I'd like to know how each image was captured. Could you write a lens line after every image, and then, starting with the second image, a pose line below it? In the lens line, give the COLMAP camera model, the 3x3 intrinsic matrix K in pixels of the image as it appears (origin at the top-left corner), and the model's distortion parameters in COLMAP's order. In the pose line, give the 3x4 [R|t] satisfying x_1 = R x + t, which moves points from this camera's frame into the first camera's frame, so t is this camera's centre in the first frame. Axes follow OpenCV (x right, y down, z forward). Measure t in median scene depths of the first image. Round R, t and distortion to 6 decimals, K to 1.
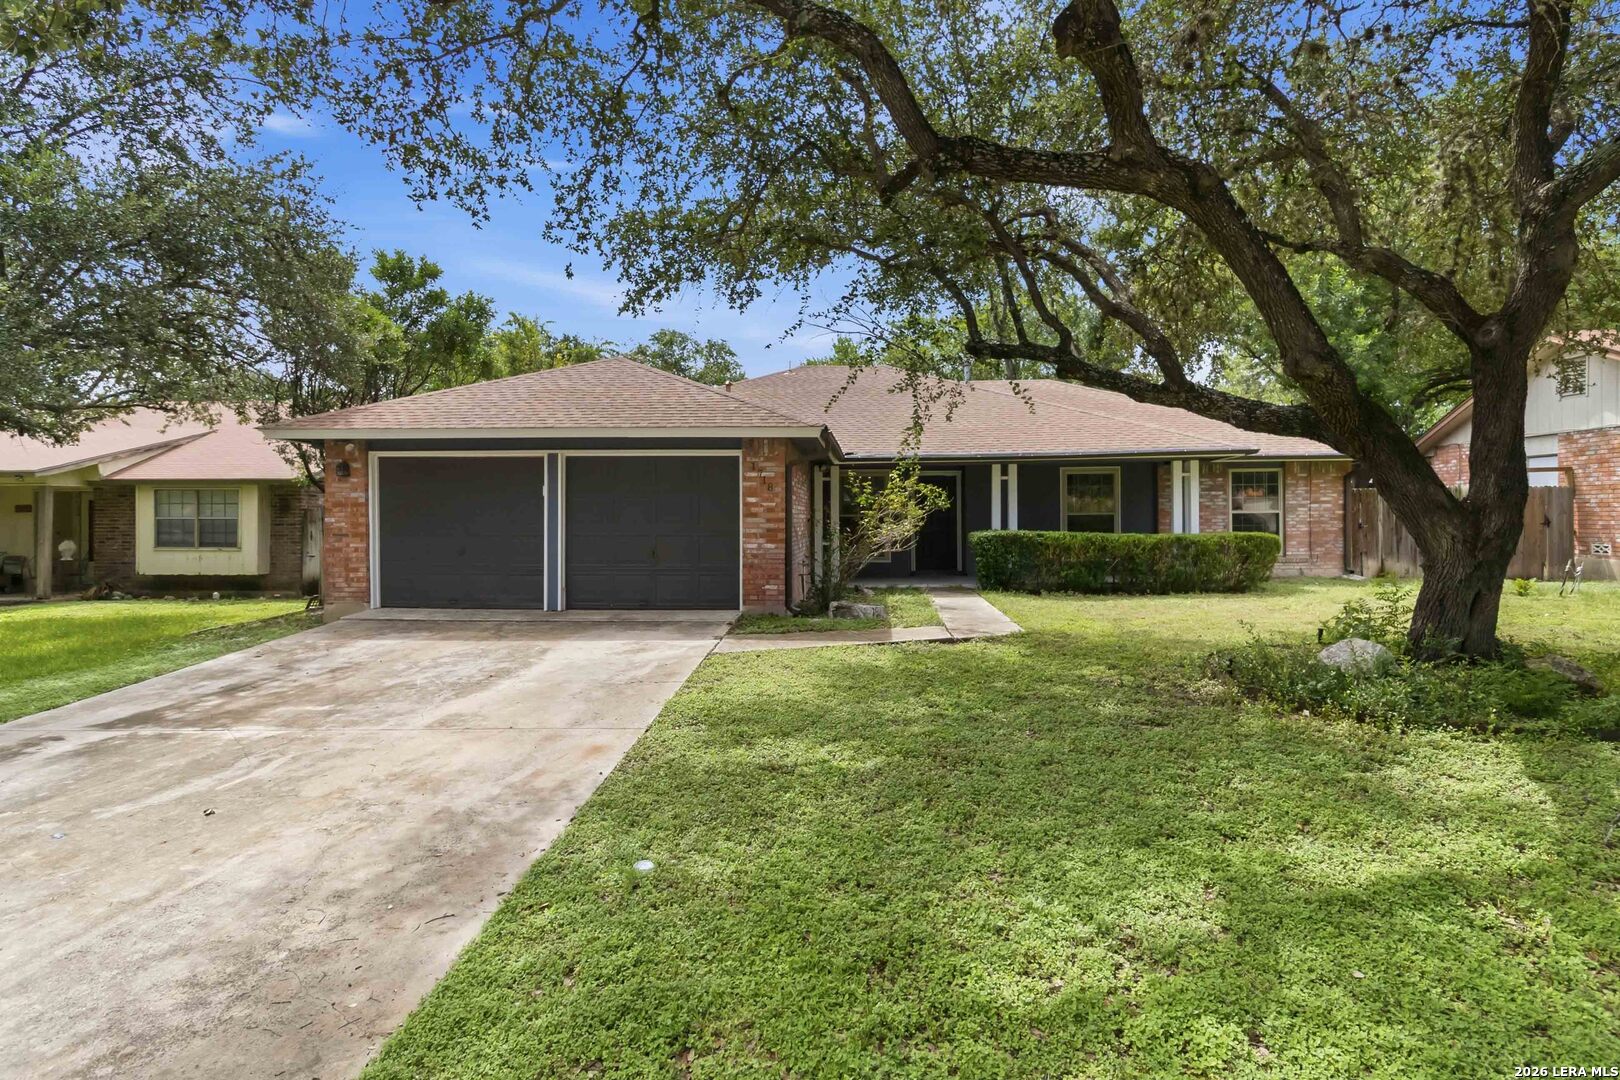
lens RADIAL K [[552.5, 0, 787.0], [0, 552.5, 513.7], [0, 0, 1]] dist [-0.002215, -0.000307]
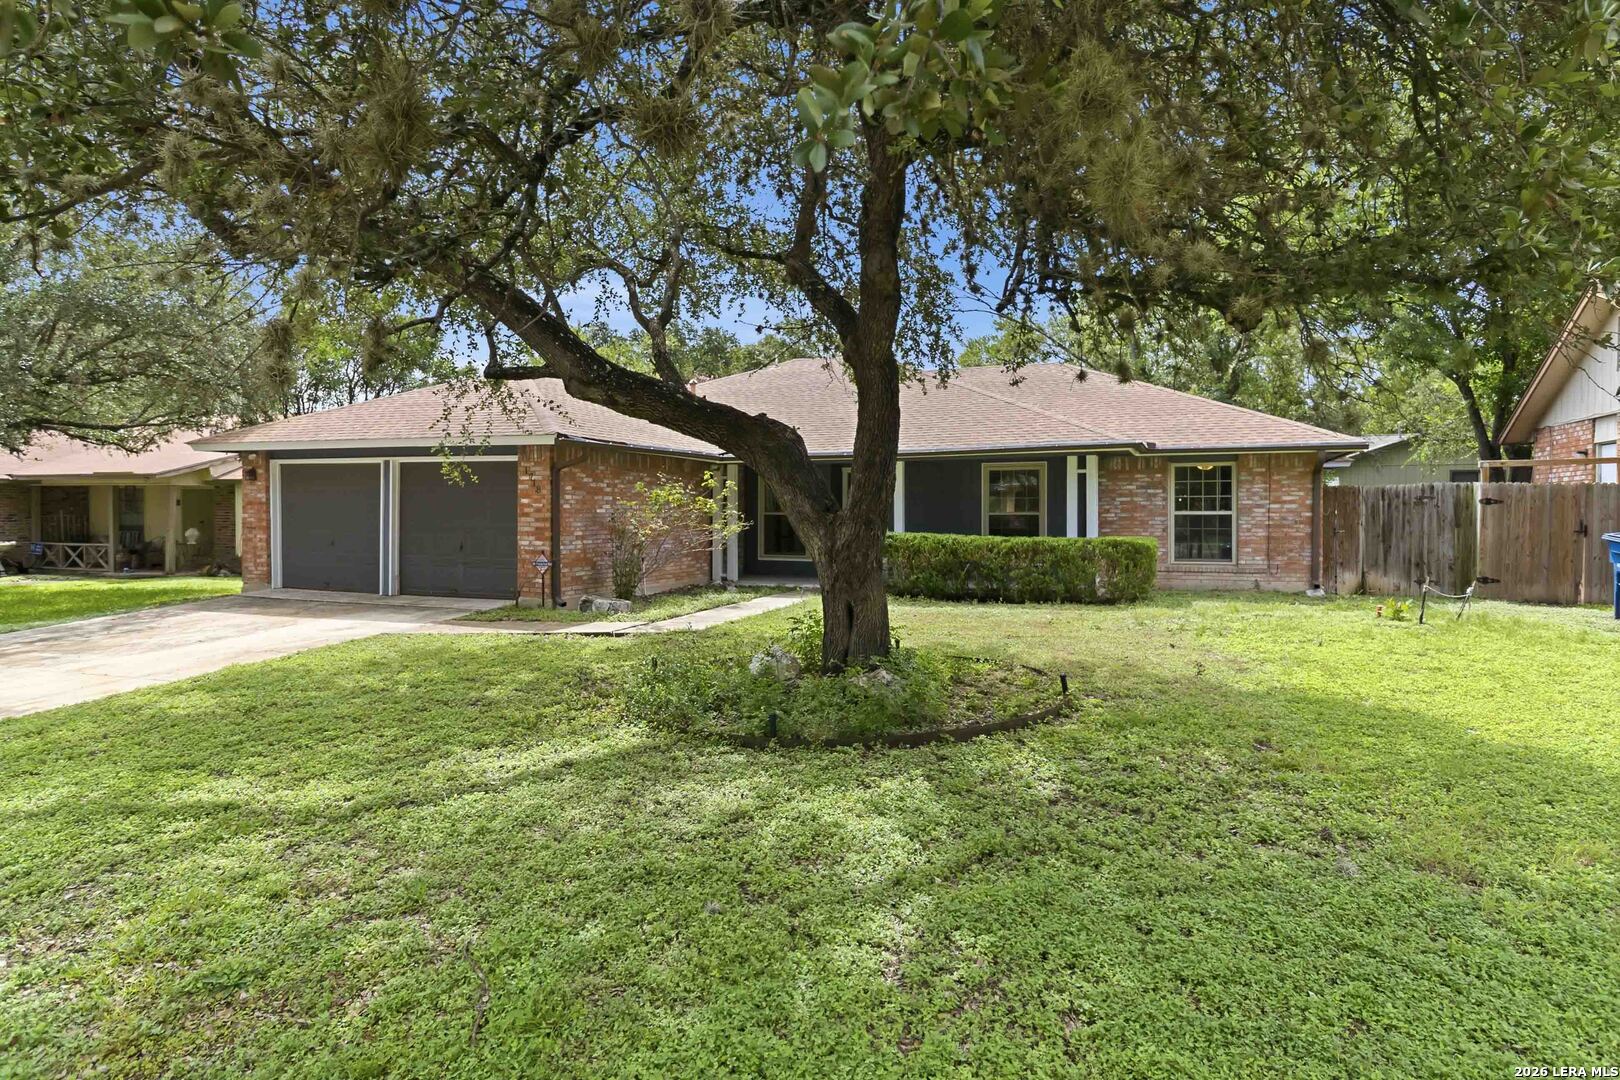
lens RADIAL K [[581.2, 0, 809.7], [0, 581.2, 517.3], [0, 0, 1]] dist [-0.001028, -0.000126]
pose [[0.979004, 0.008634, -0.203656, 0.680467], [-0.005172, 0.999833, 0.017525, -0.014831], [0.203773, -0.016104, 0.978886, -0.016633]]
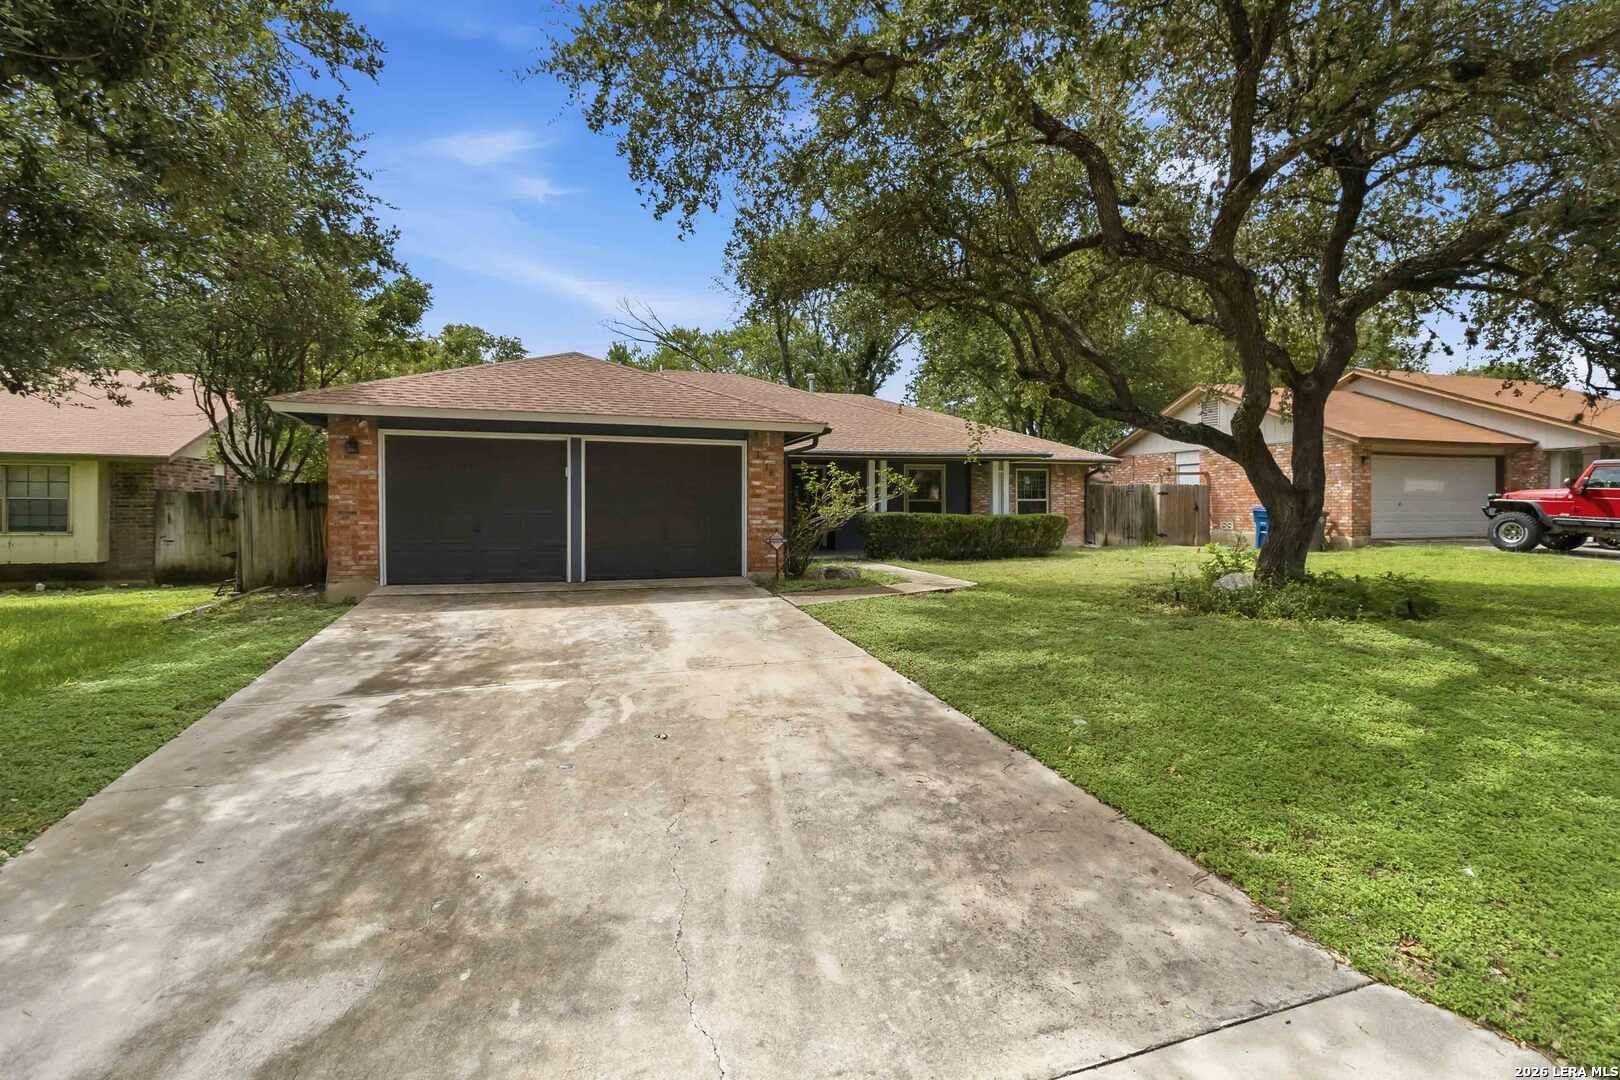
lens RADIAL K [[499.2, 0, 687.2], [0, 499.2, 503.0], [0, 0, 1]] dist [-0.000136, 0.000030]
pose [[0.971969, 0.007046, 0.235005, -0.430937], [-0.006706, 0.999975, -0.002244, 0.019614], [-0.235015, 0.000605, 0.971992, -0.008720]]
